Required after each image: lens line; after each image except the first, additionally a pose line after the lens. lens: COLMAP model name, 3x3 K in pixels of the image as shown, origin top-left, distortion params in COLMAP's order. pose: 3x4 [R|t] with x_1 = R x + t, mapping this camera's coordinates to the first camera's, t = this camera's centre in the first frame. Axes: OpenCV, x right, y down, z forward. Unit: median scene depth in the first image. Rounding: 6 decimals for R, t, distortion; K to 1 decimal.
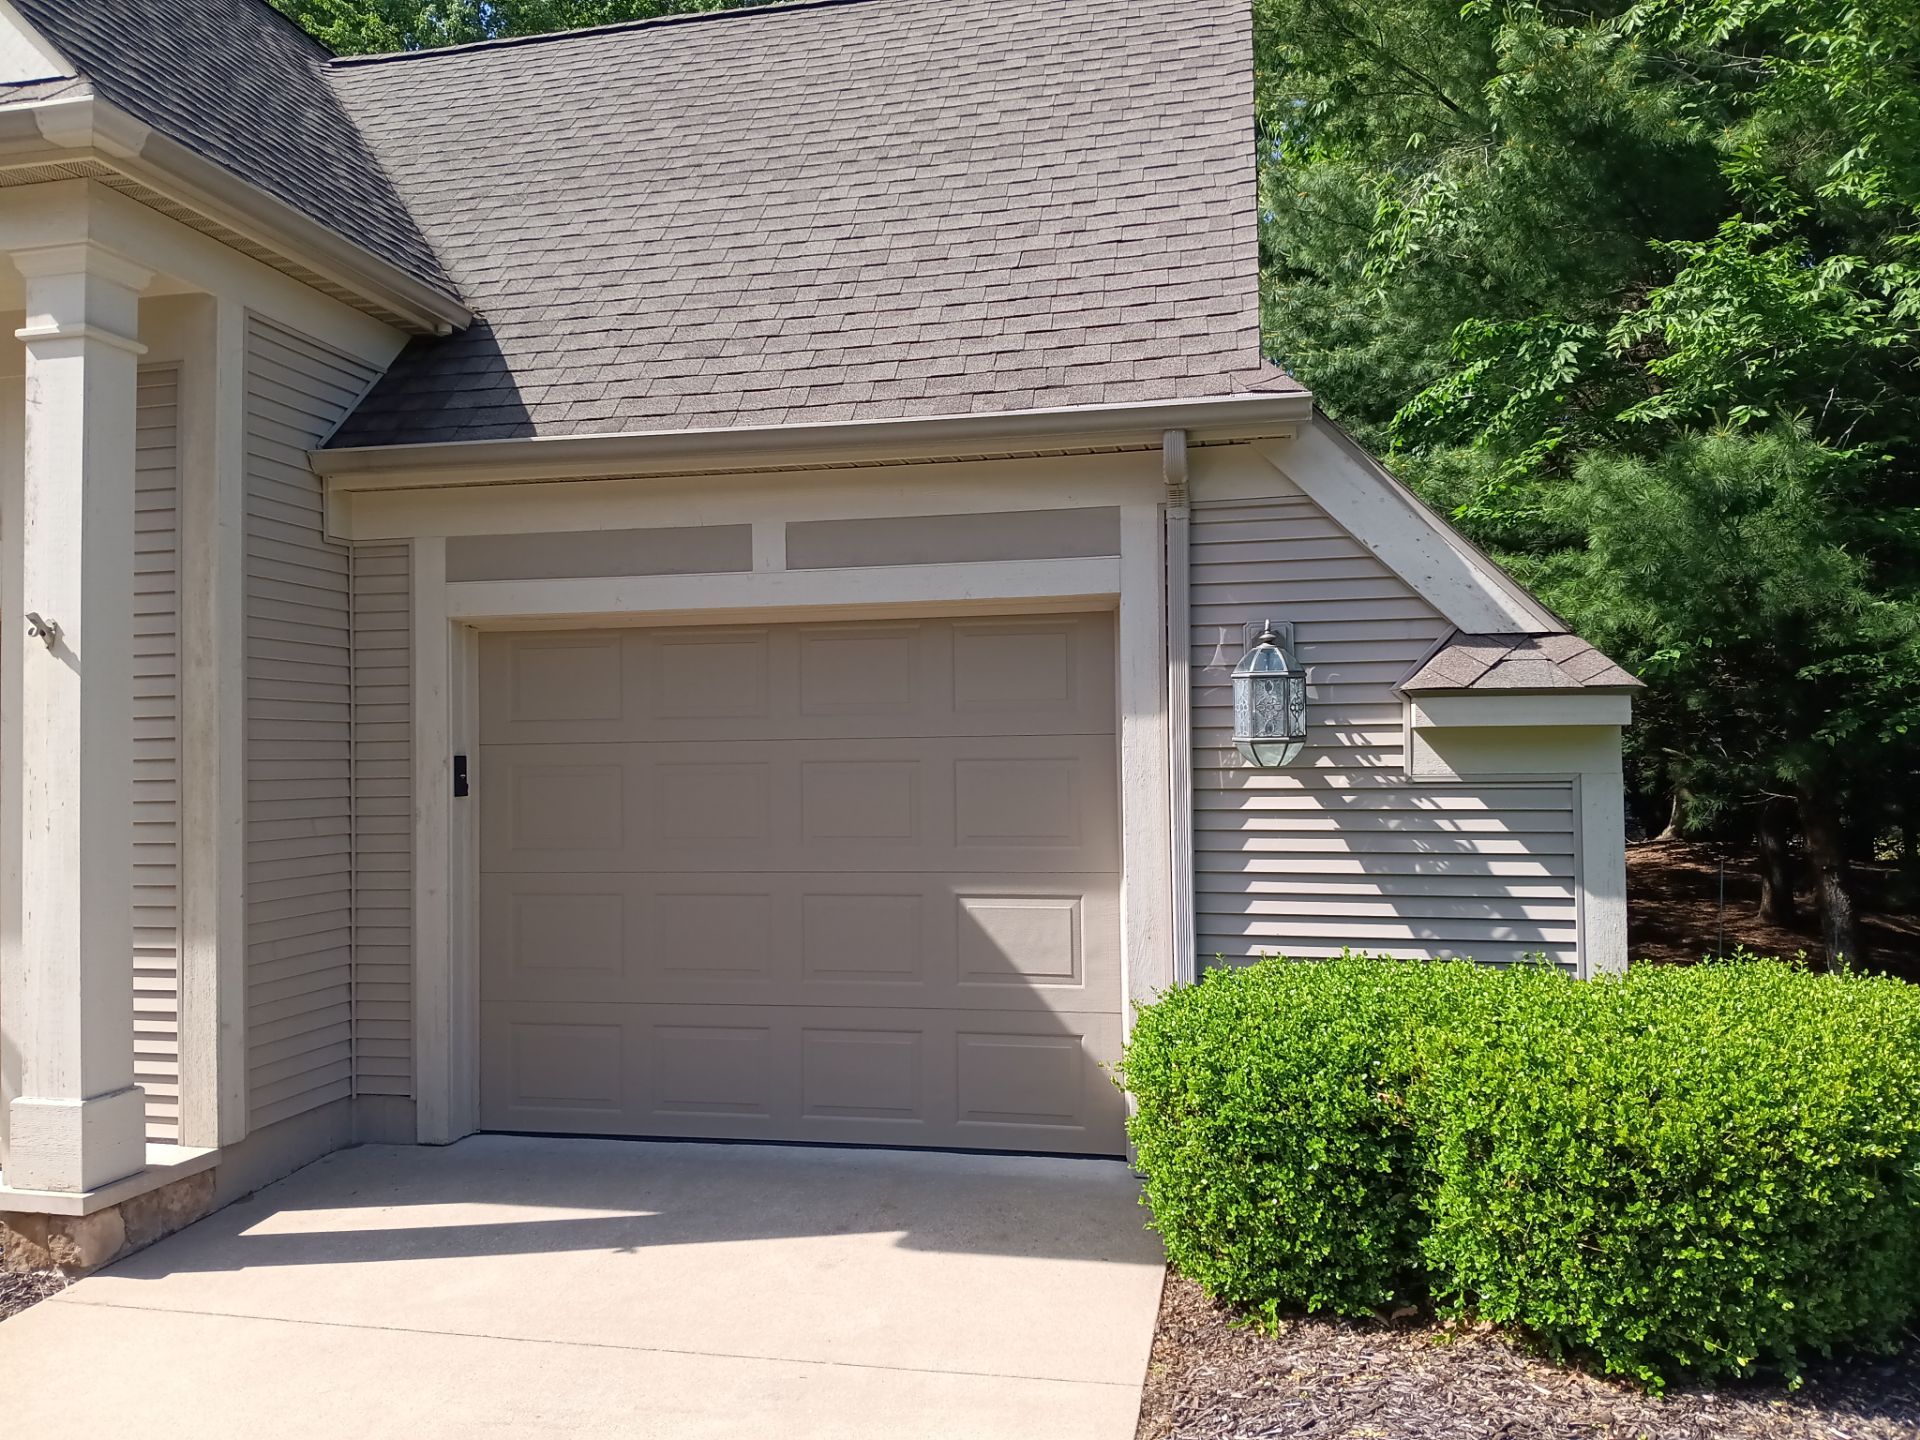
lens RADIAL K [[1481.5, 0, 960.0], [0, 1481.5, 720.0], [0, 0, 1]] dist [-0.005099, -0.010164]
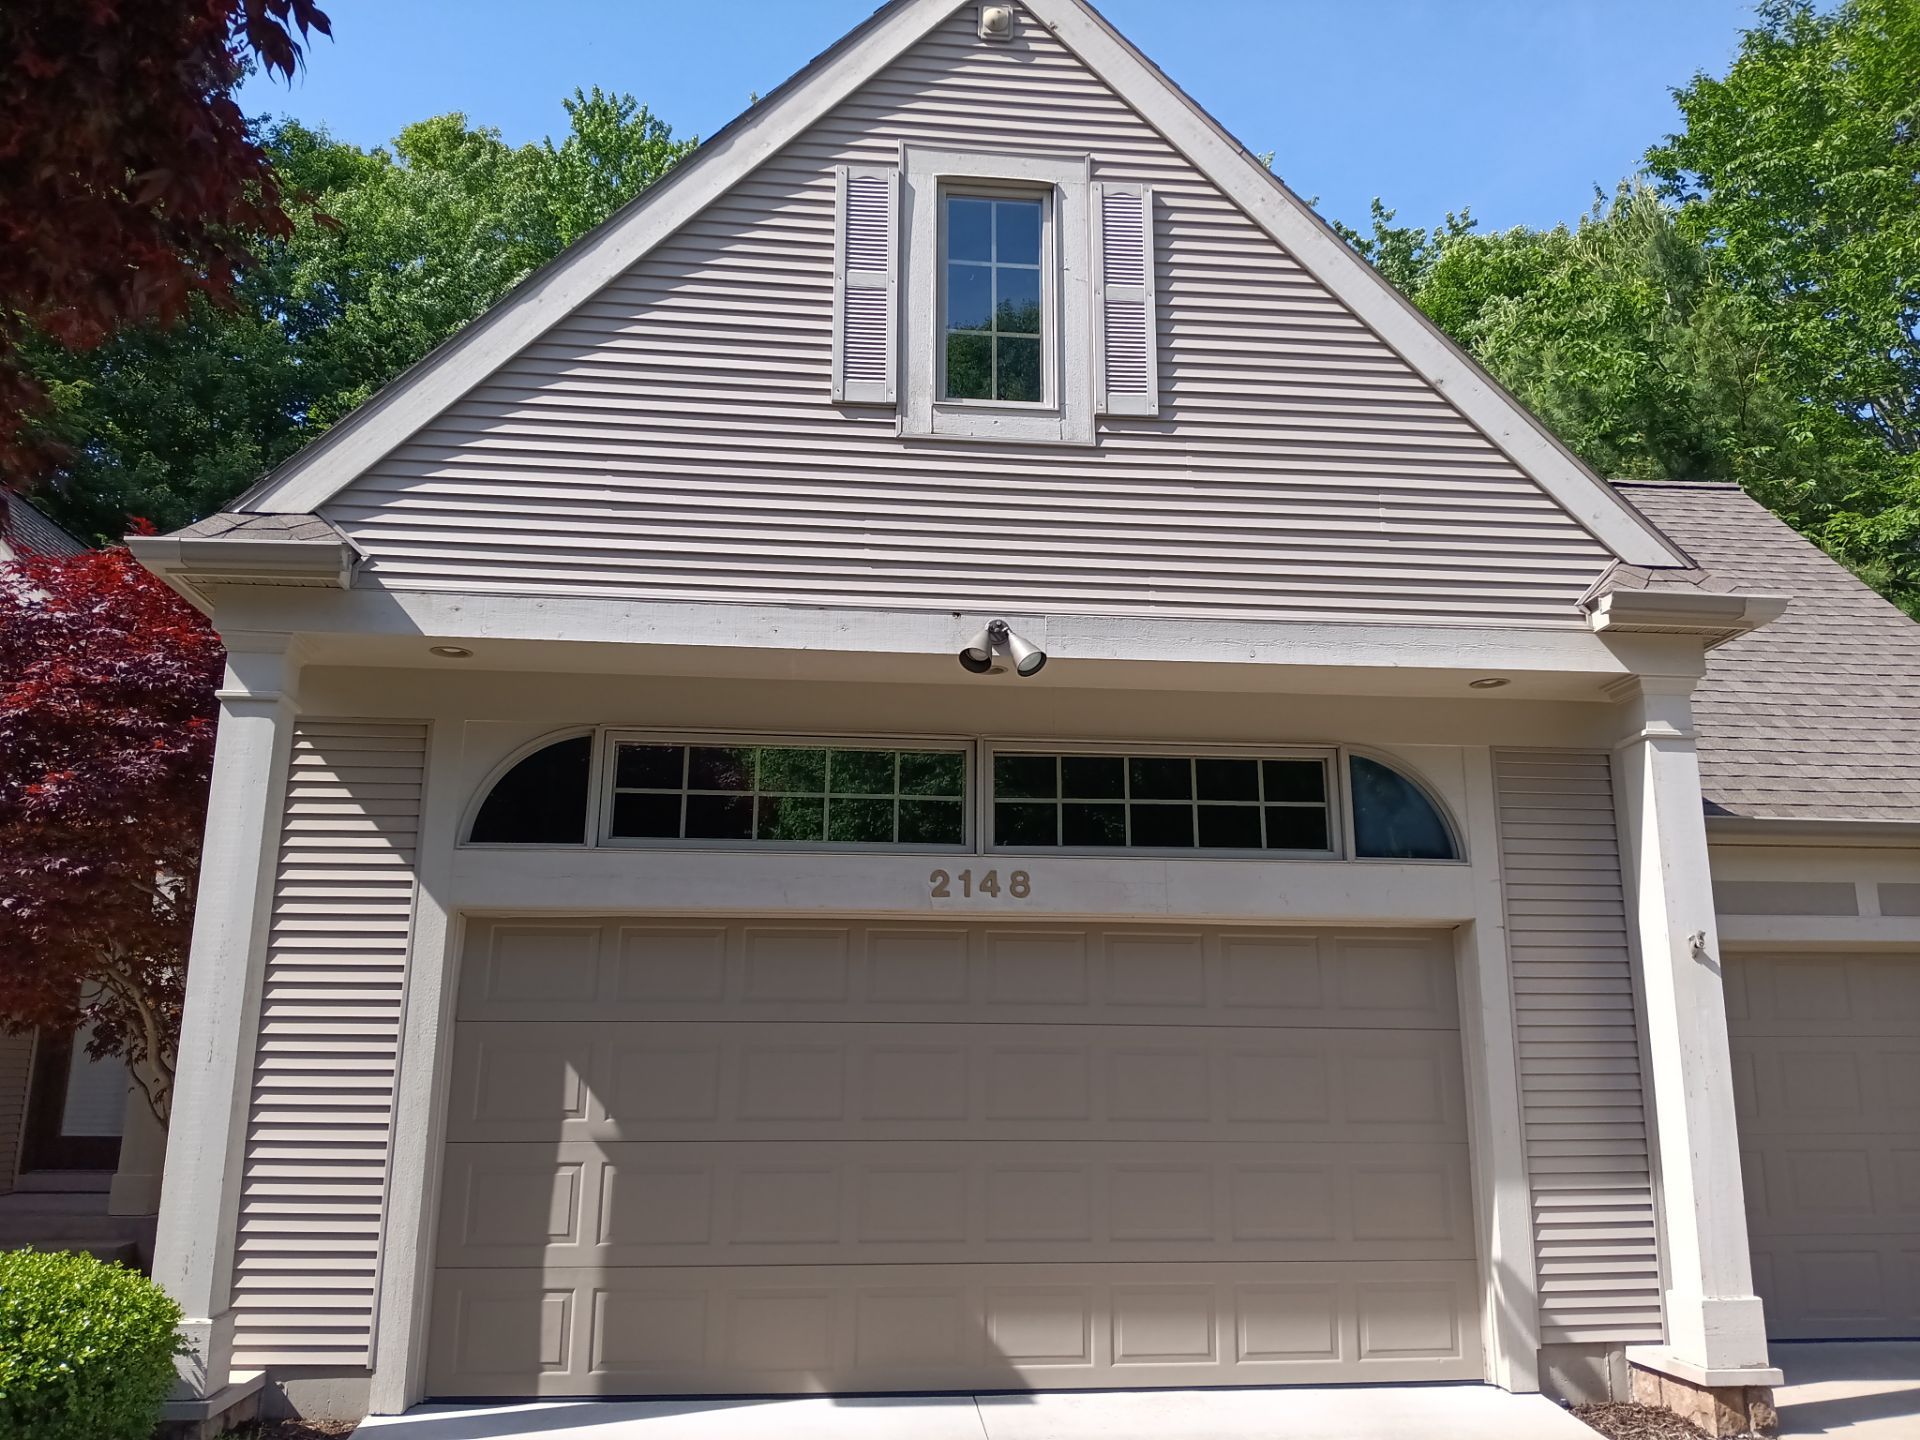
lens RADIAL K [[1481.5, 0, 960.0], [0, 1481.5, 720.0], [0, 0, 1]] dist [-0.005099, -0.010164]
pose [[0.956655, 0.083290, 0.279059, -1.400131], [-0.024862, 0.978089, -0.206697, 0.031911], [-0.290160, 0.190800, 0.937765, -0.126707]]
